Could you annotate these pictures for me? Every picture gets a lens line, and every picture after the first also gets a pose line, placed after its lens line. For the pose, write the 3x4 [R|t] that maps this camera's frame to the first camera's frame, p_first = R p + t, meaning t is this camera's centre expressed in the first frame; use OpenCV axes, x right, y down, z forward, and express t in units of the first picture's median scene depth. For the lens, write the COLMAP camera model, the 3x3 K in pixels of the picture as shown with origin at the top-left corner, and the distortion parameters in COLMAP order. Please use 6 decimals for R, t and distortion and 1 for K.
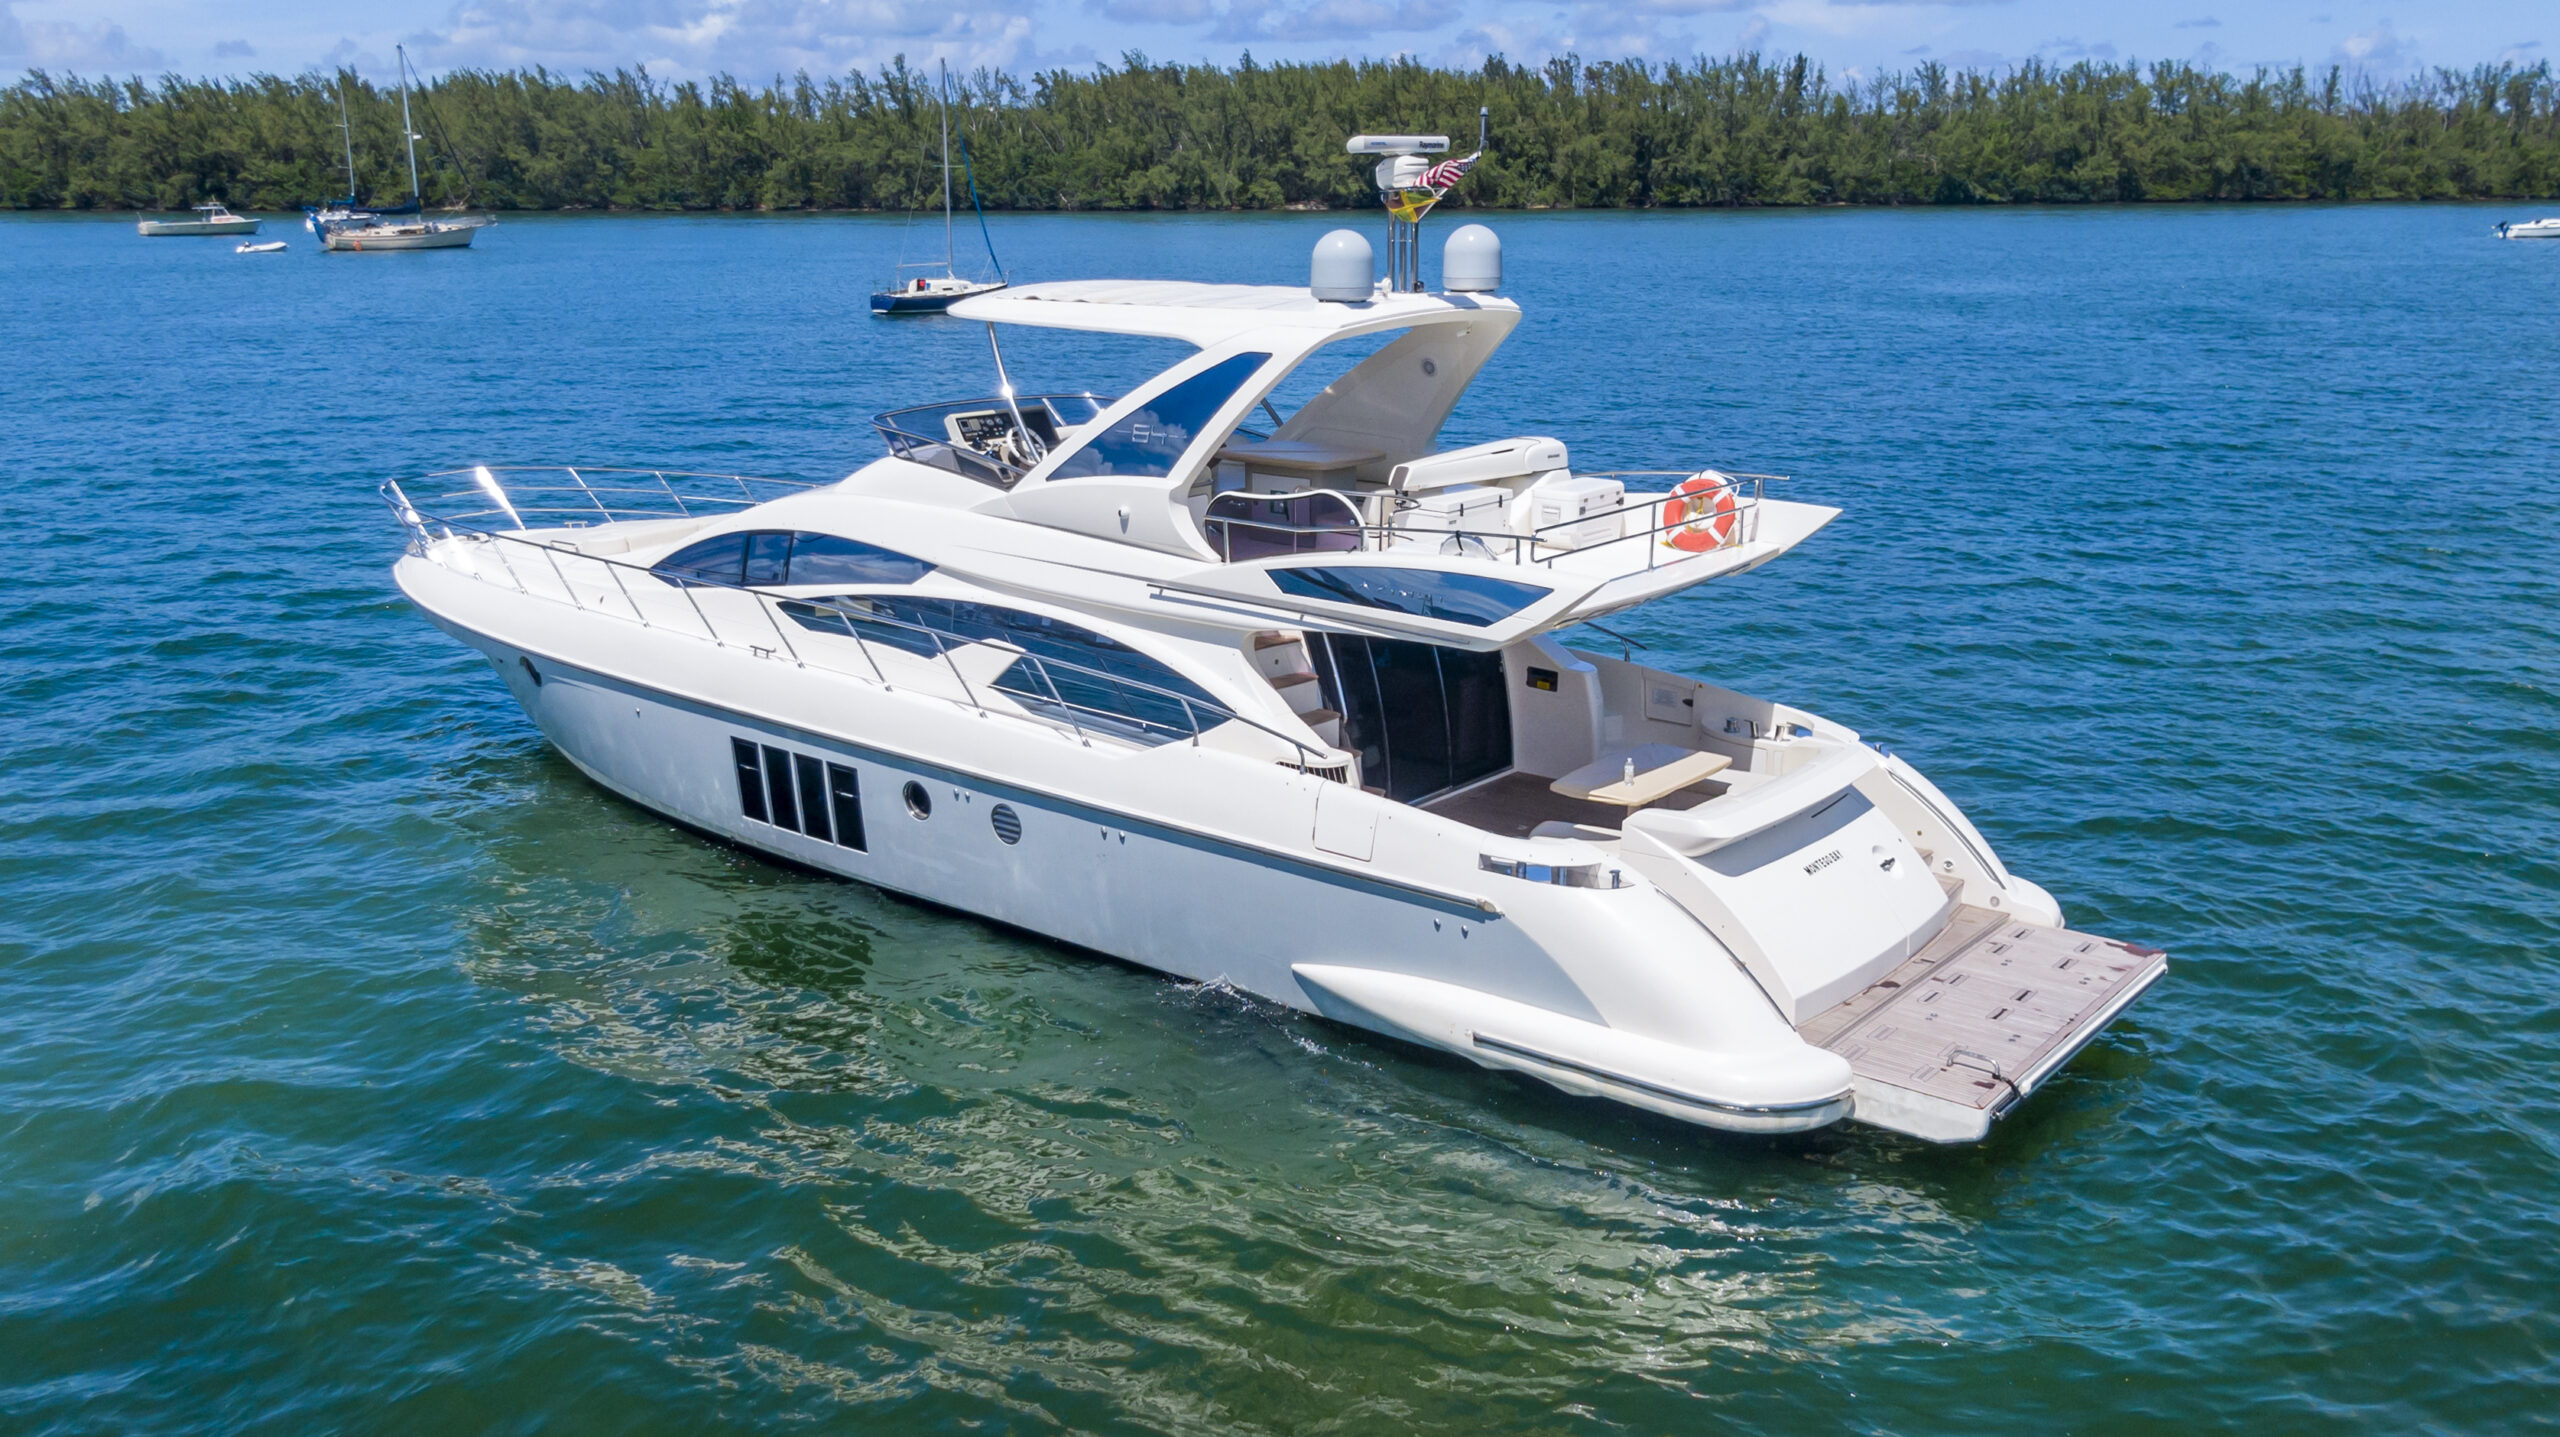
lens RADIAL K [[2085.6, 0, 1280.0], [0, 2085.6, 718.5], [0, 0, 1]] dist [0.008342, 0.005716]
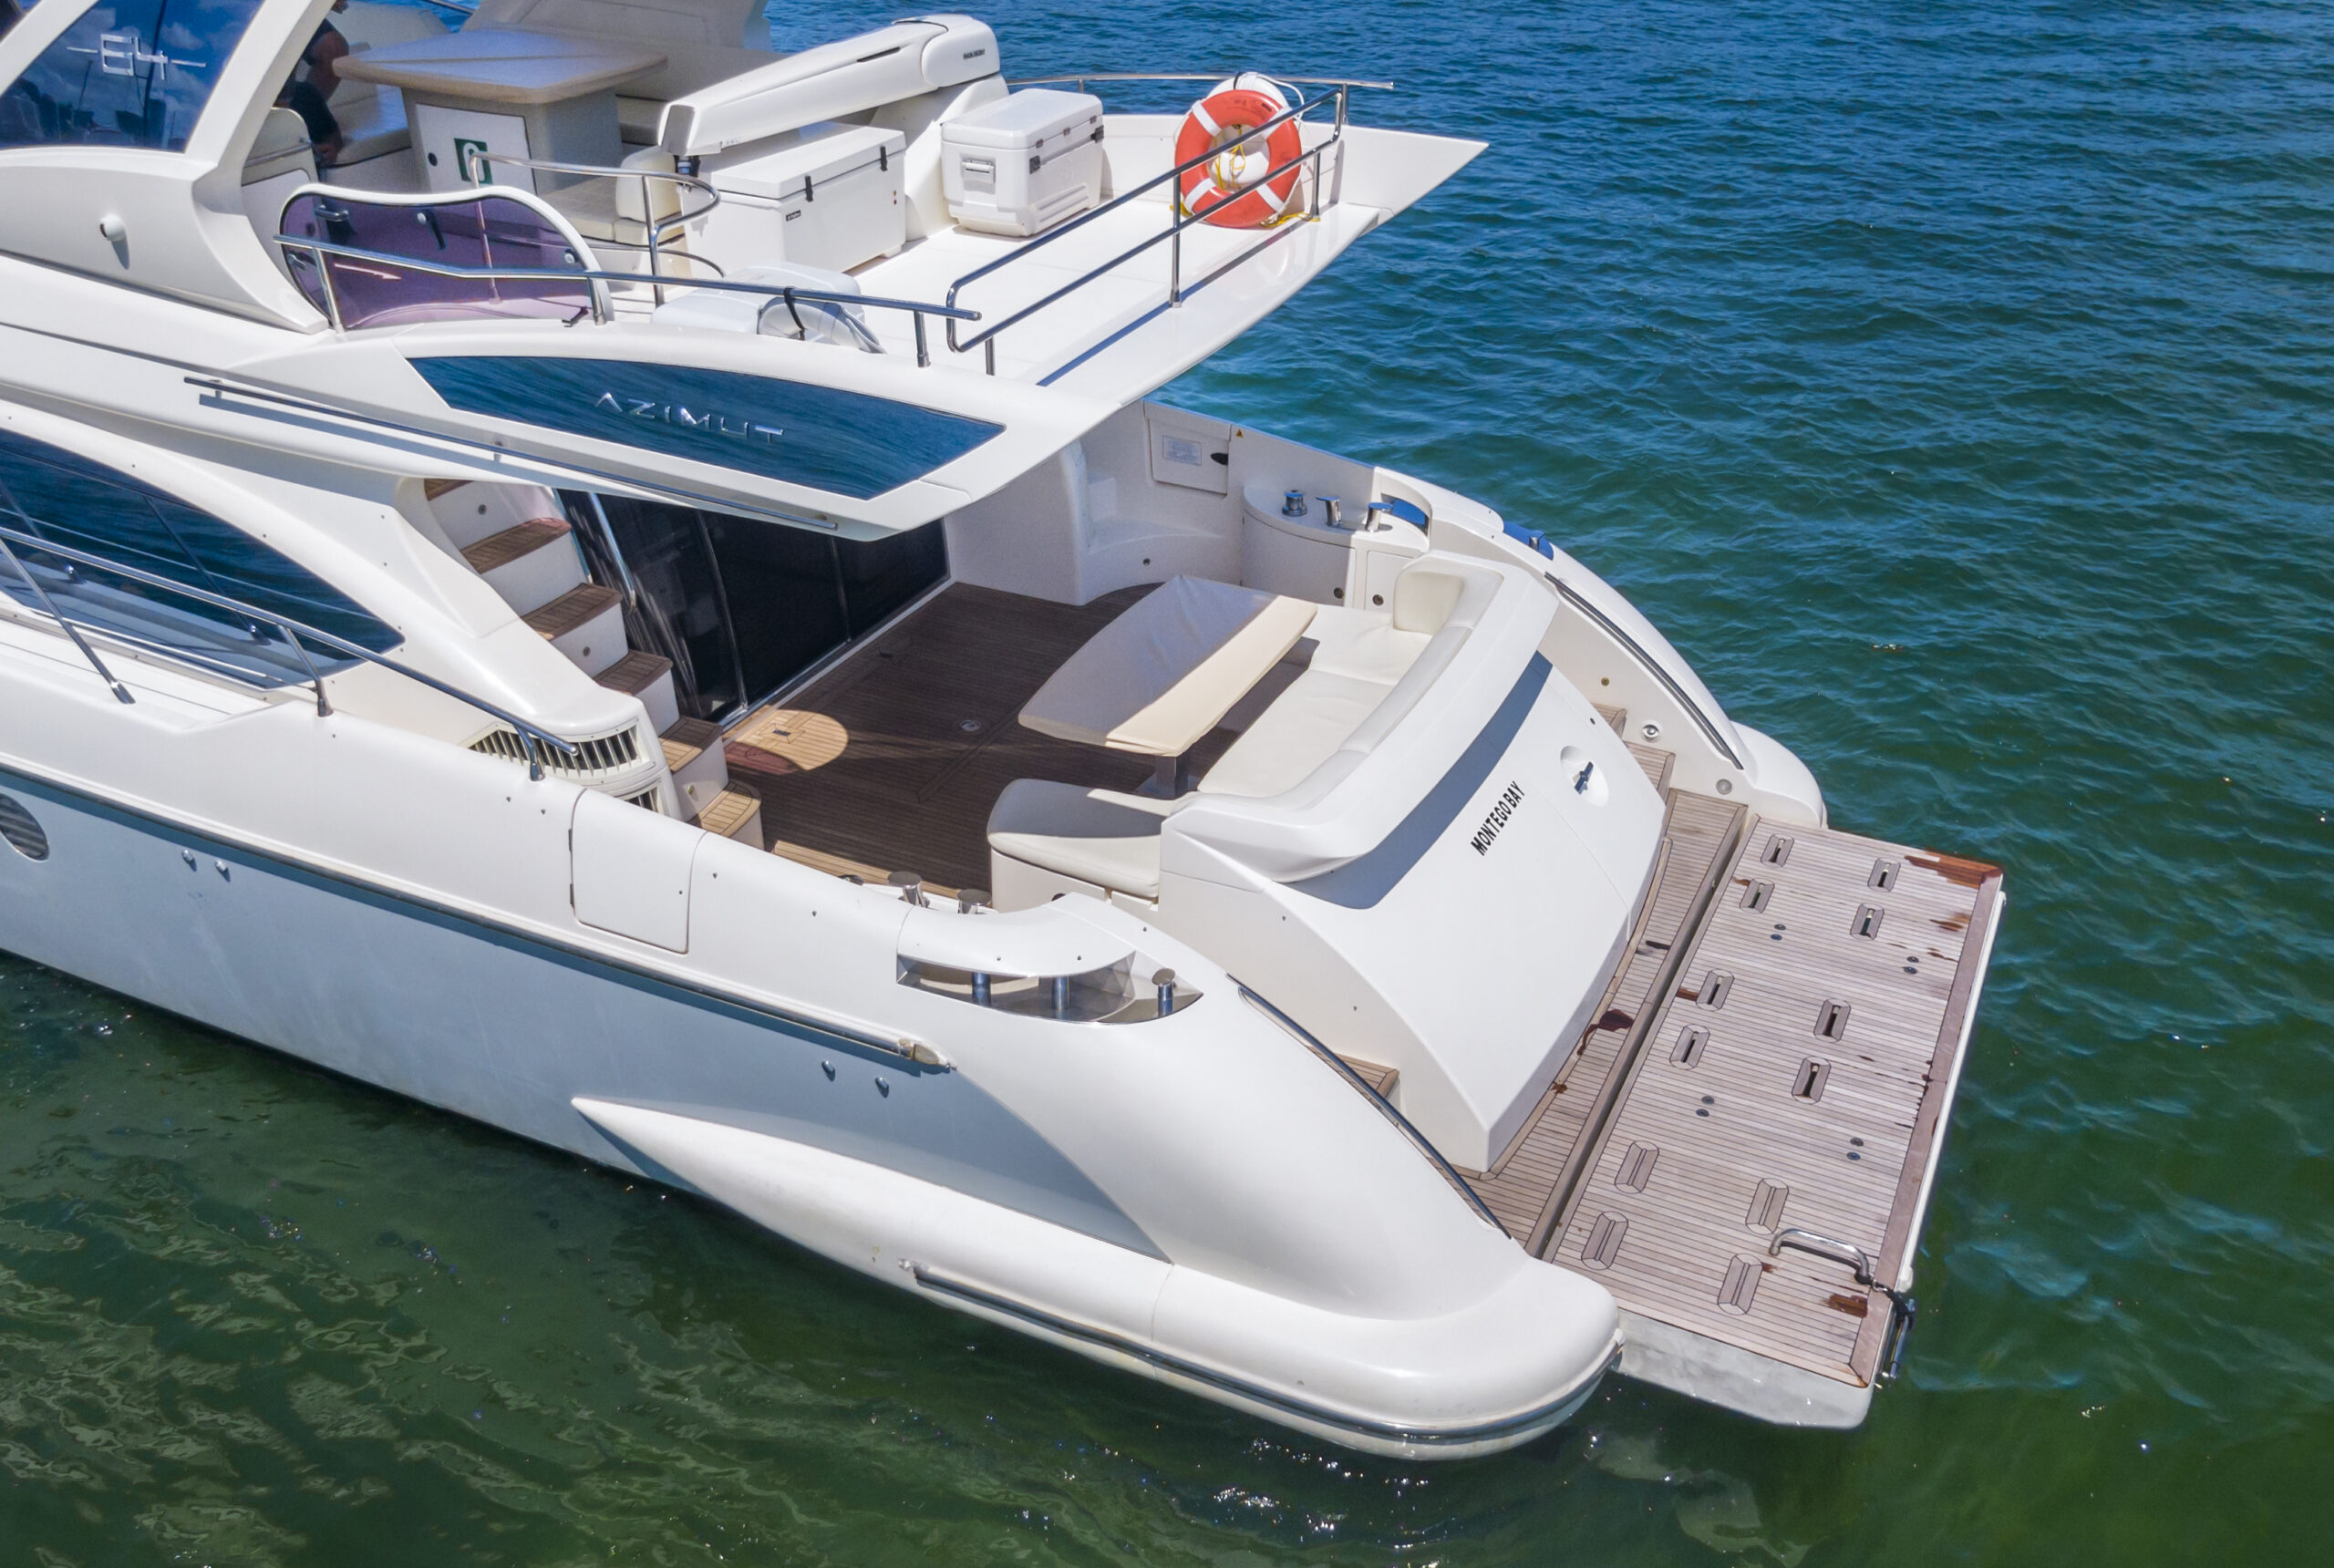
lens RADIAL K [[1983.6, 0, 1167.0], [0, 1983.6, 784.0], [0, 0, 1]] dist [0.064710, -0.103388]
pose [[0.975188, -0.111002, 0.191540, 0.062686], [0.053147, 0.957294, 0.284191, -0.094657], [-0.214906, -0.266959, 0.939440, 0.474037]]
